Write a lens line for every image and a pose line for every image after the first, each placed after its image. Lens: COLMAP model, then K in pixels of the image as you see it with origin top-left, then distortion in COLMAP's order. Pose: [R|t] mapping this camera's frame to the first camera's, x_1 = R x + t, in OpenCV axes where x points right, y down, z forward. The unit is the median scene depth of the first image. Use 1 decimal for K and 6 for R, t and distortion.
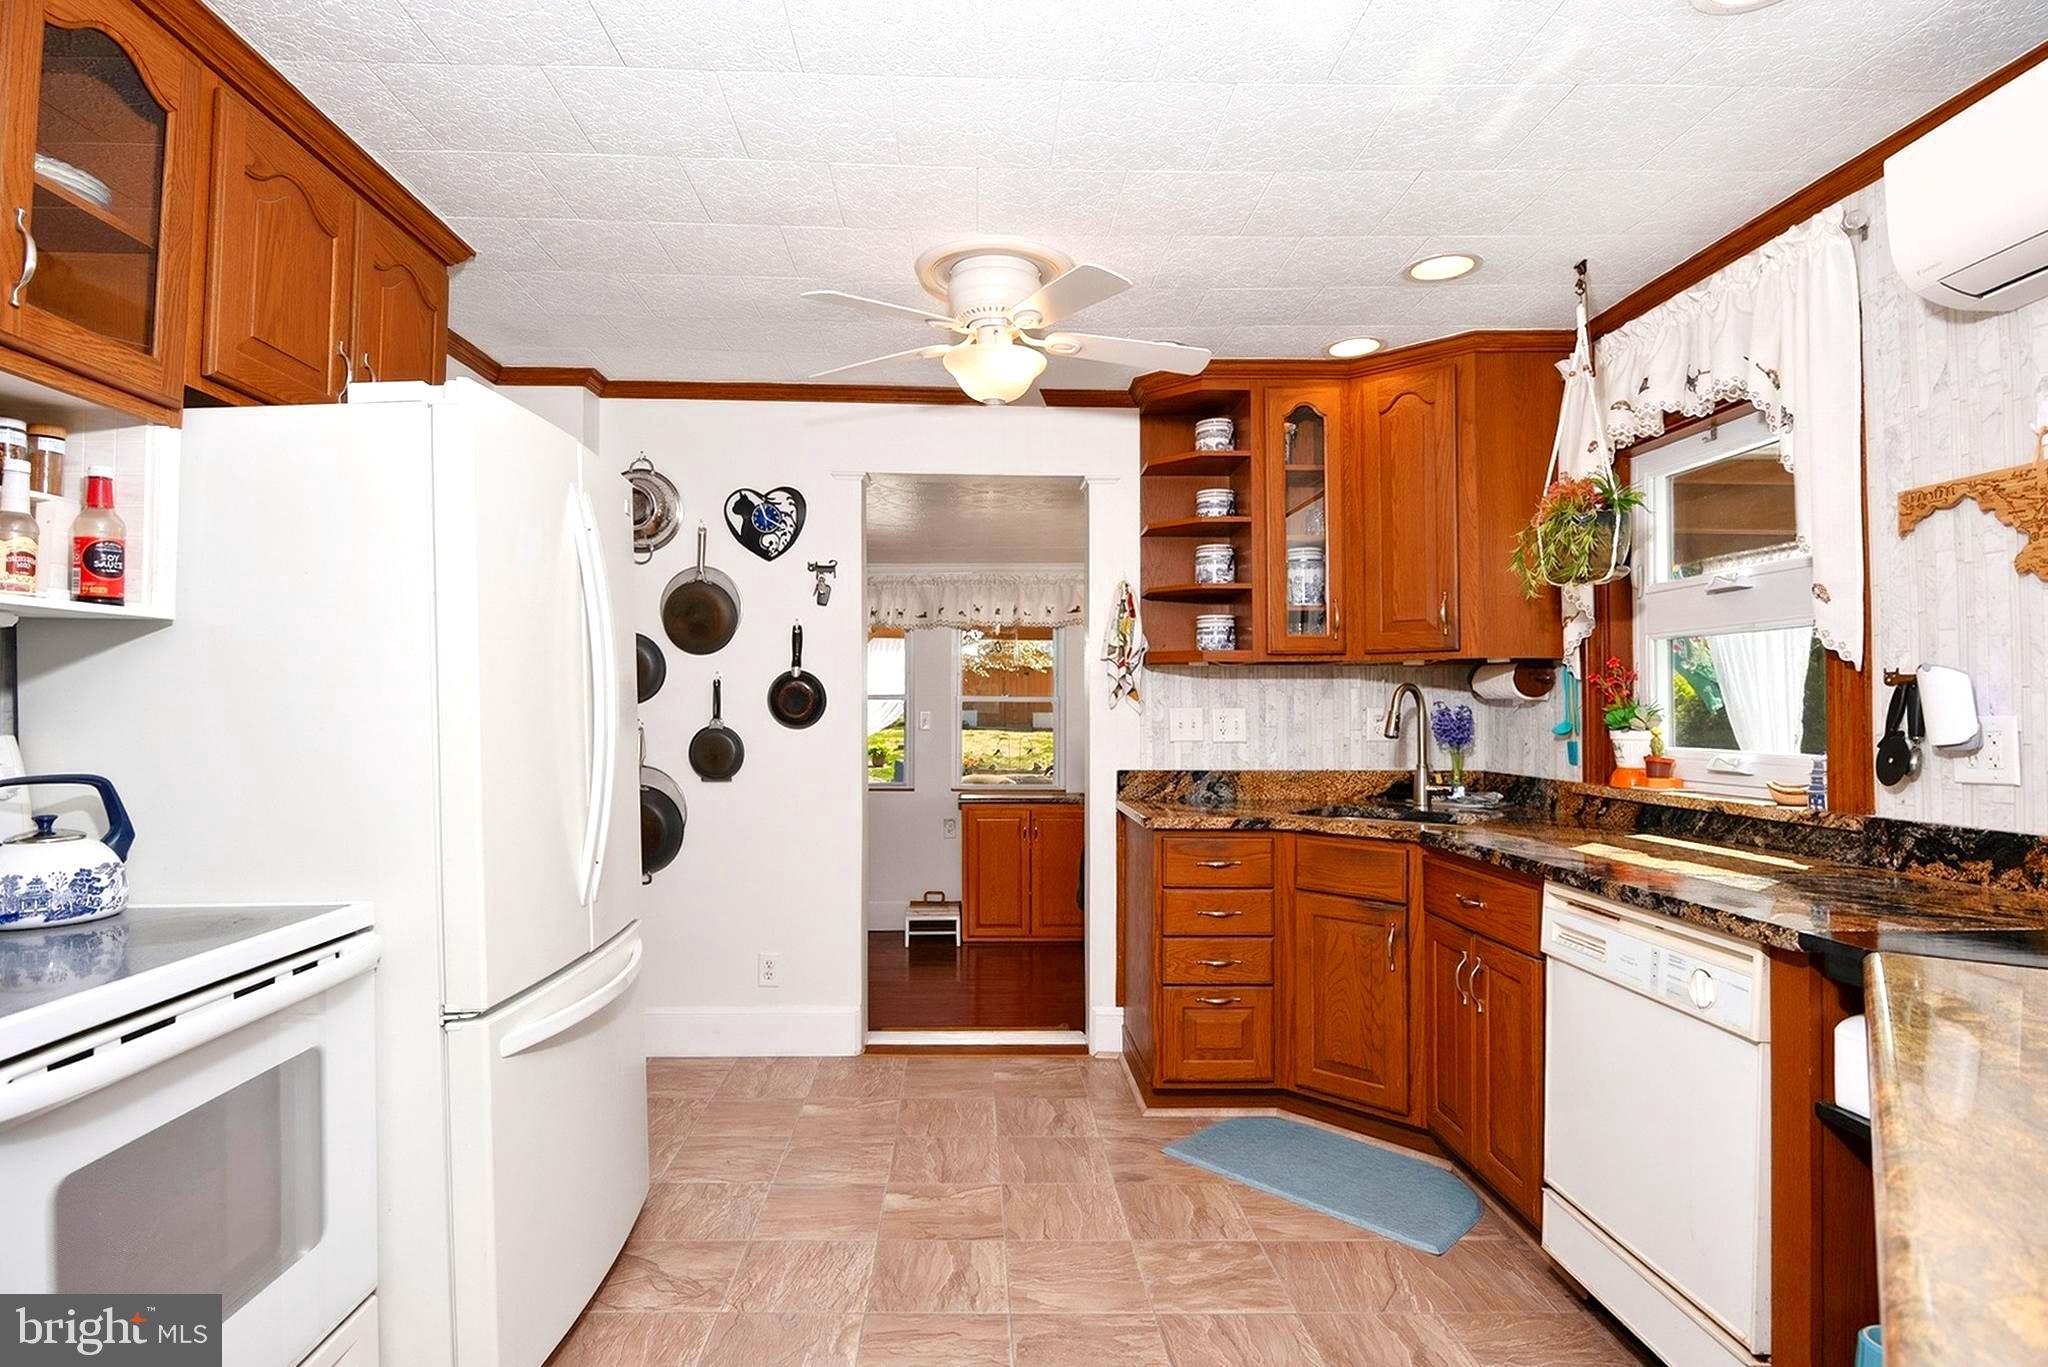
lens RADIAL K [[1069.8, 0, 1024.0], [0, 1069.8, 683.5], [0, 0, 1]] dist [-0.012817, 0.000428]
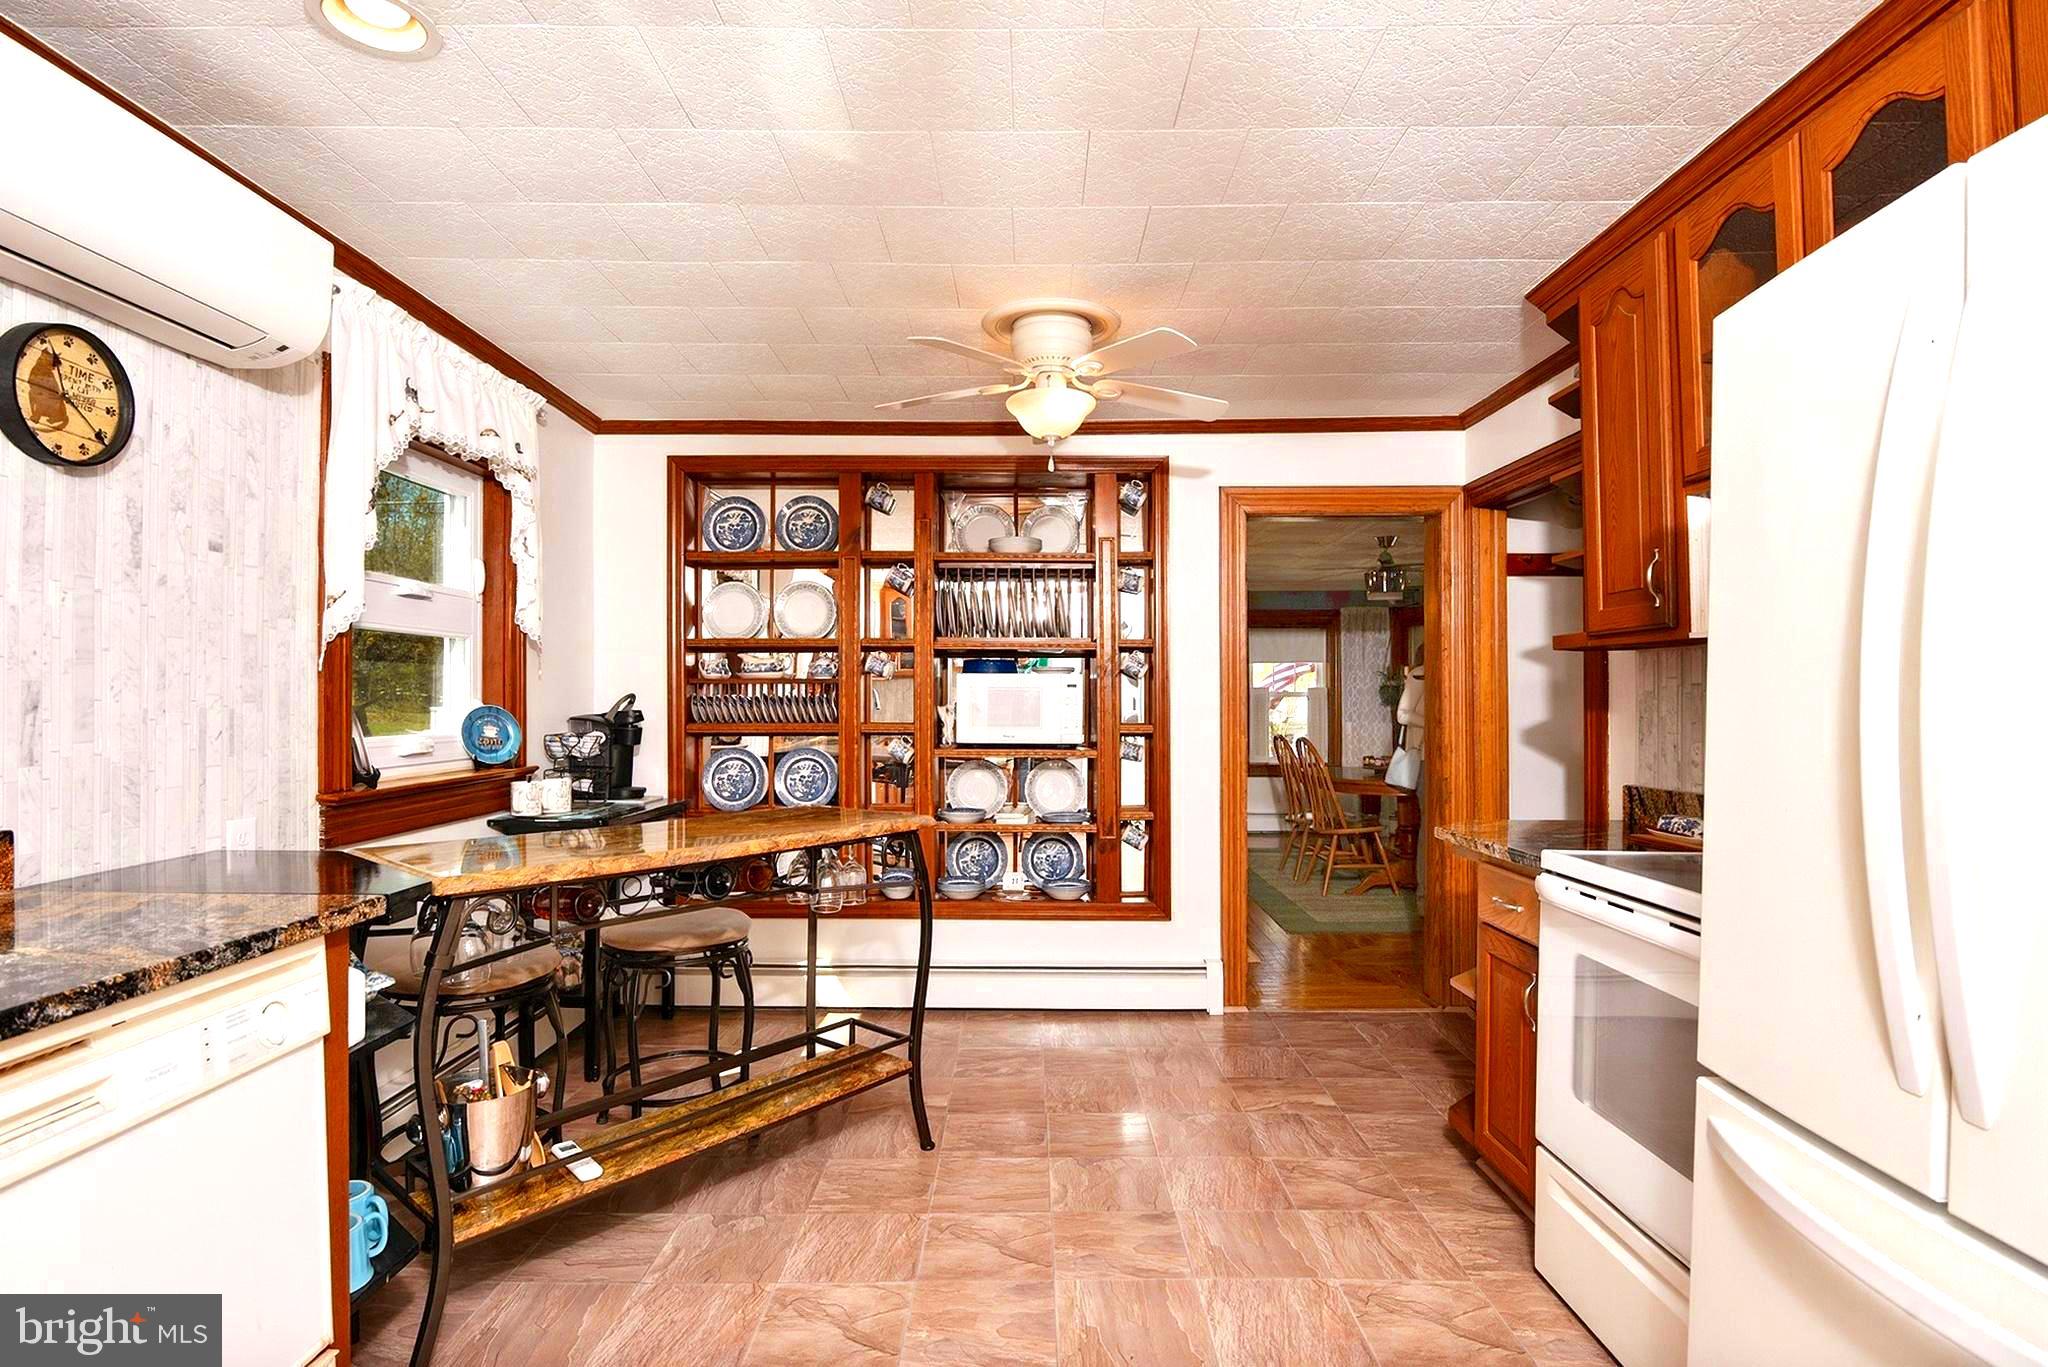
lens RADIAL K [[1018.0, 0, 1034.2], [0, 1018.0, 693.6], [0, 0, 1]] dist [-0.003009, -0.000122]
pose [[-0.998627, -0.009502, 0.051522, -0.018534], [-0.011069, 0.999482, -0.030221, 0.019709], [-0.051208, -0.030749, -0.998215, 1.071679]]
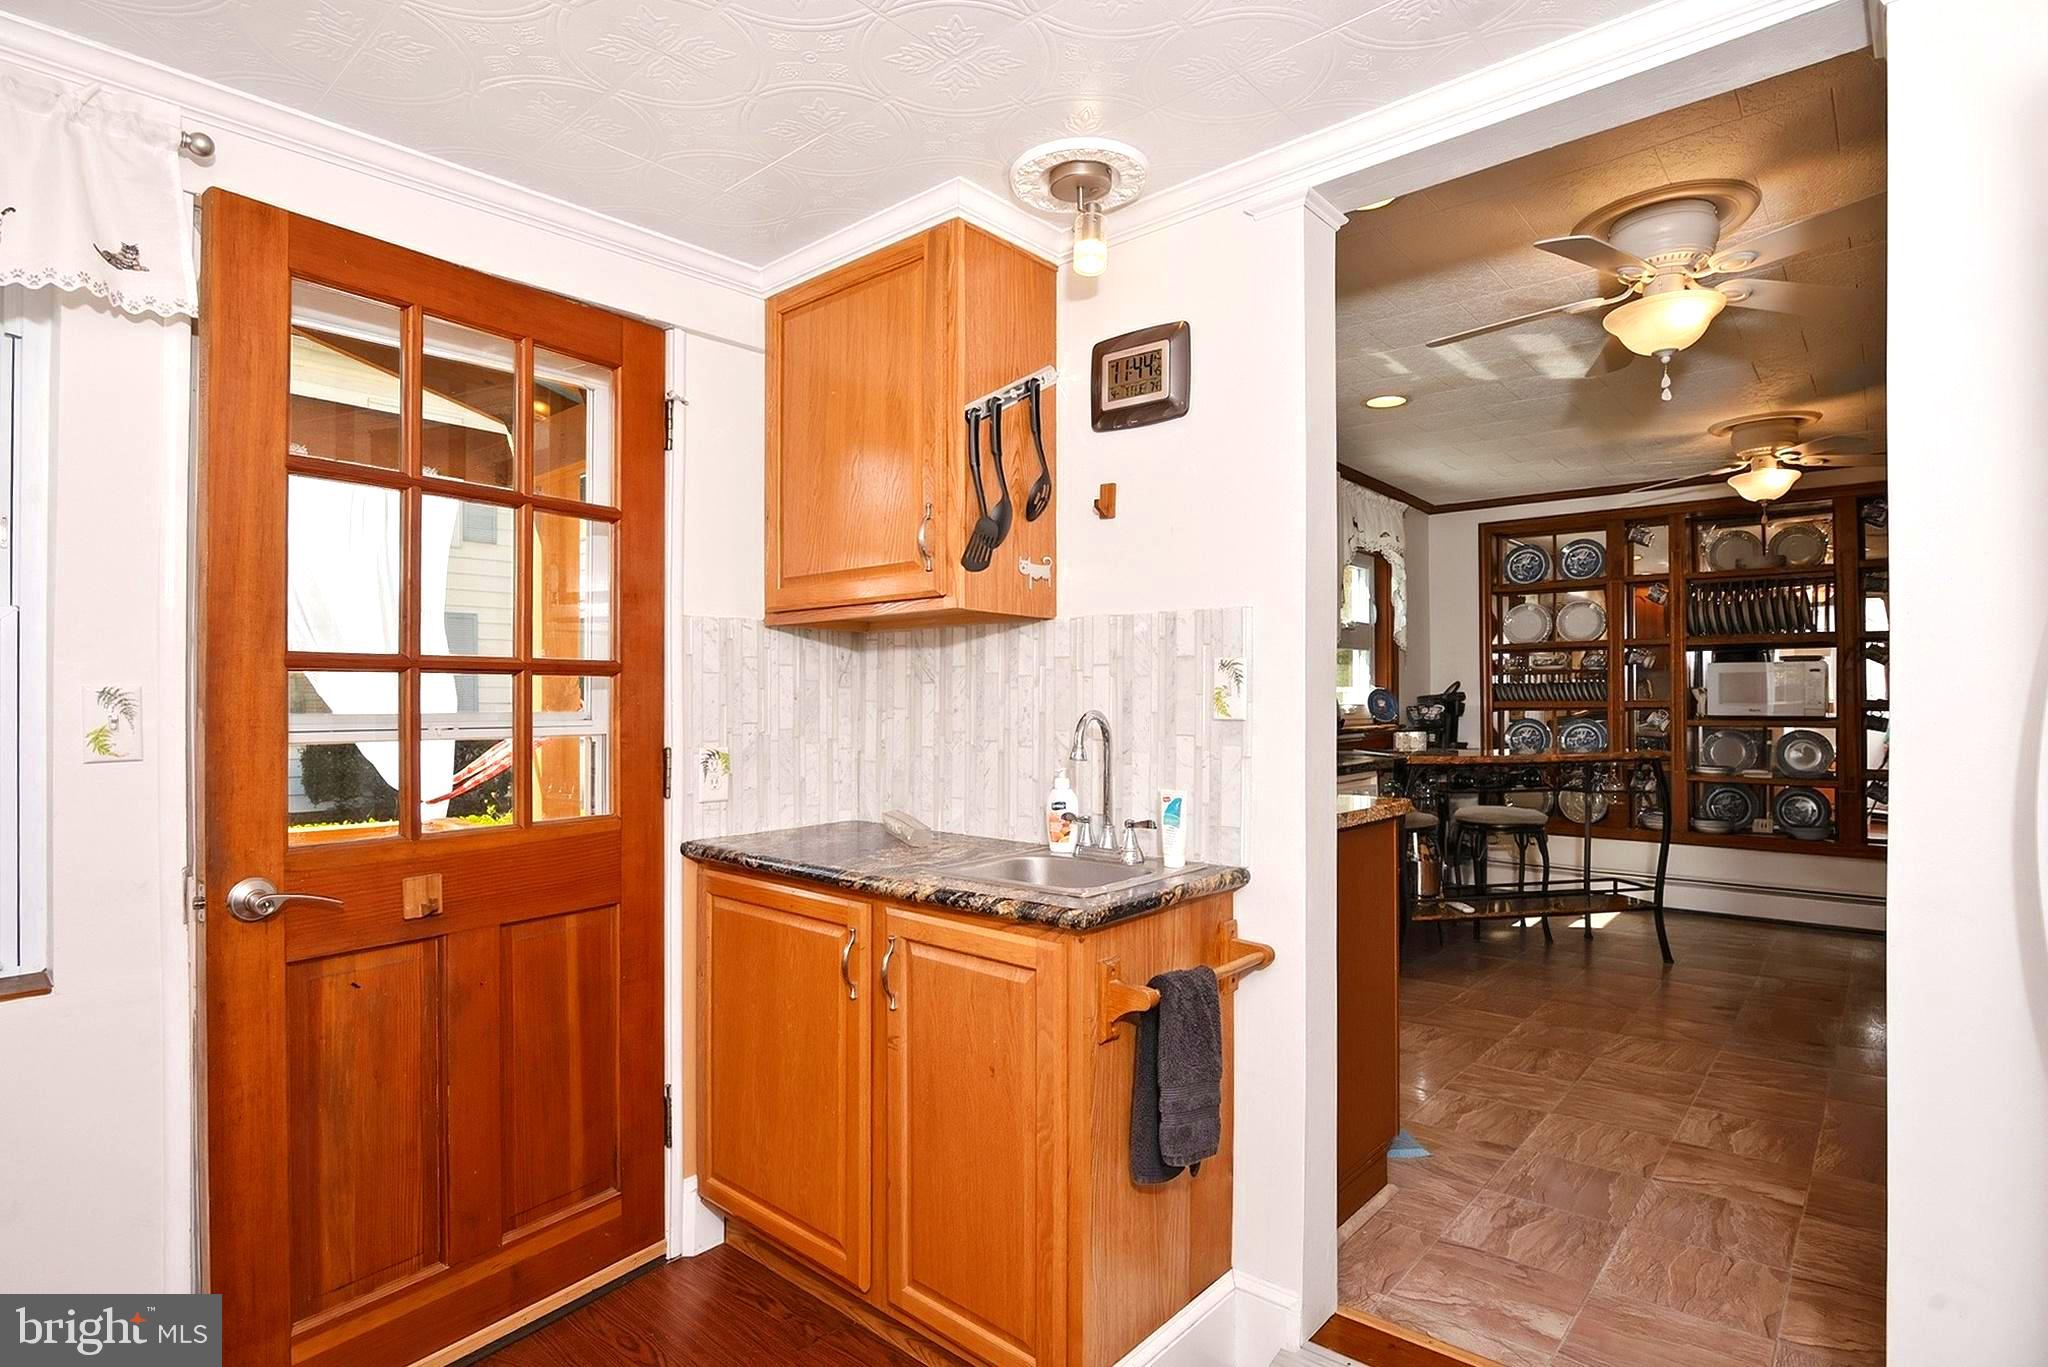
lens RADIAL K [[1018.0, 0, 1034.2], [0, 1018.0, 693.6], [0, 0, 1]] dist [-0.003009, -0.000122]
pose [[-0.726146, -0.002253, 0.687537, -0.220036], [-0.019538, 0.999658, -0.017359, 0.062570], [-0.687263, -0.026039, -0.725942, 1.854996]]
